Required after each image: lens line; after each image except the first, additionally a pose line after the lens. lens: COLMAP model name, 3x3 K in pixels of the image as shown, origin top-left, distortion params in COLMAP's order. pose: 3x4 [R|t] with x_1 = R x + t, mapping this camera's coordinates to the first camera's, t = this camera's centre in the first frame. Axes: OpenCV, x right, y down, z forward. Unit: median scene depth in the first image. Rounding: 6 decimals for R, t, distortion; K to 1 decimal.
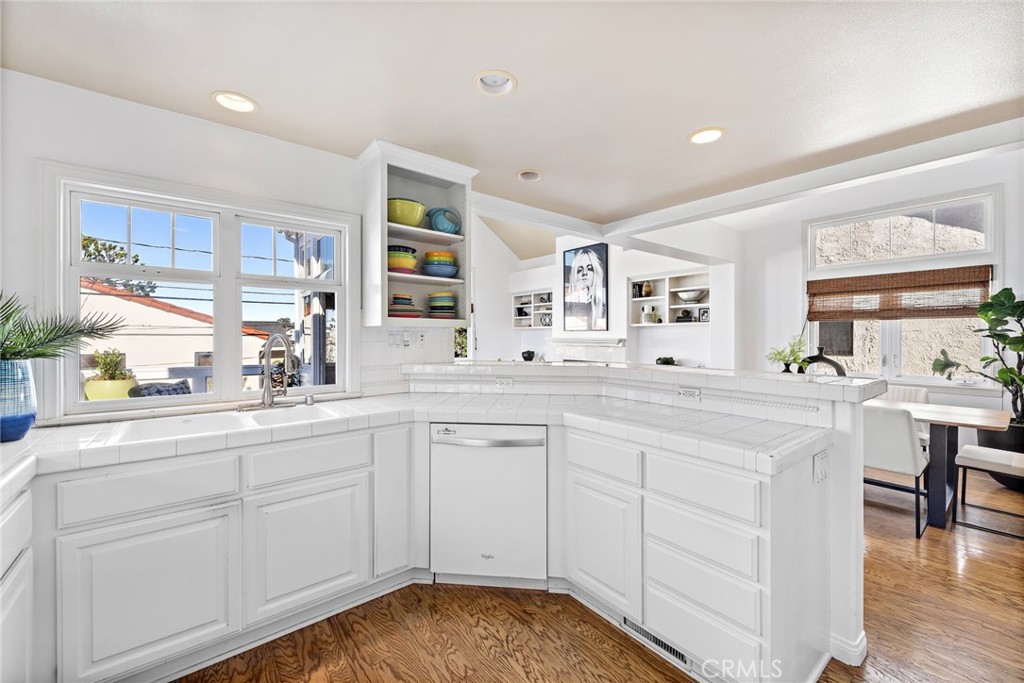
lens RADIAL K [[408.8, 0, 529.1], [0, 408.8, 334.8], [0, 0, 1]] dist [0.003895, -0.001690]
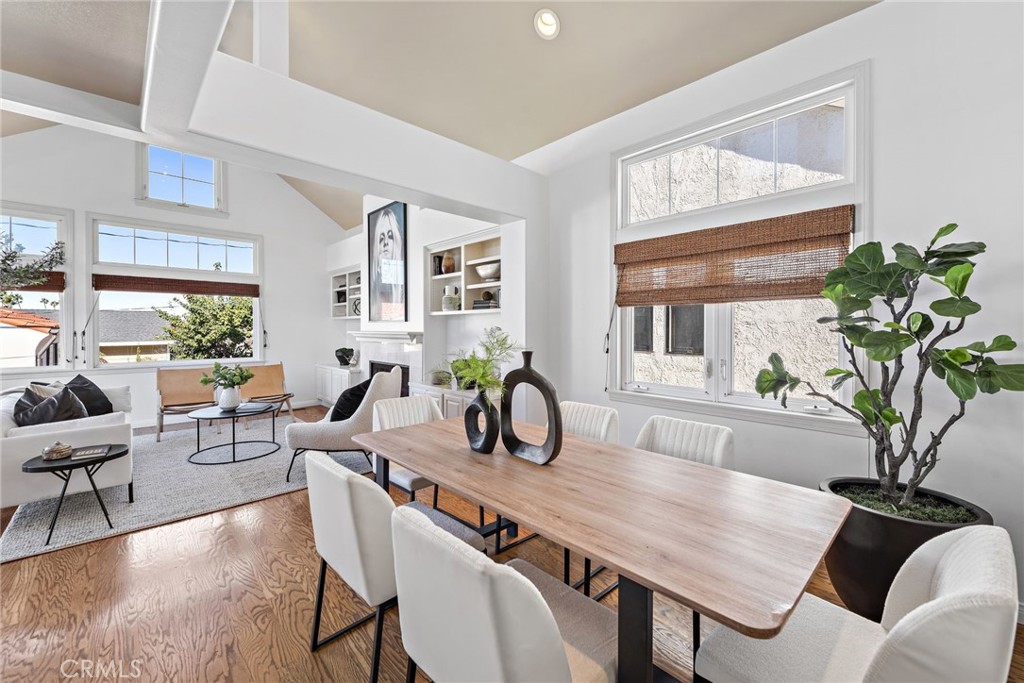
lens RADIAL K [[408.8, 0, 533.7], [0, 408.8, 325.3], [0, 0, 1]] dist [0.003895, -0.001690]
pose [[0.996417, 0.002422, 0.084538, 0.464930], [-0.002031, 0.999987, -0.004704, 0.000064], [-0.084548, 0.004515, 0.996409, 0.342464]]
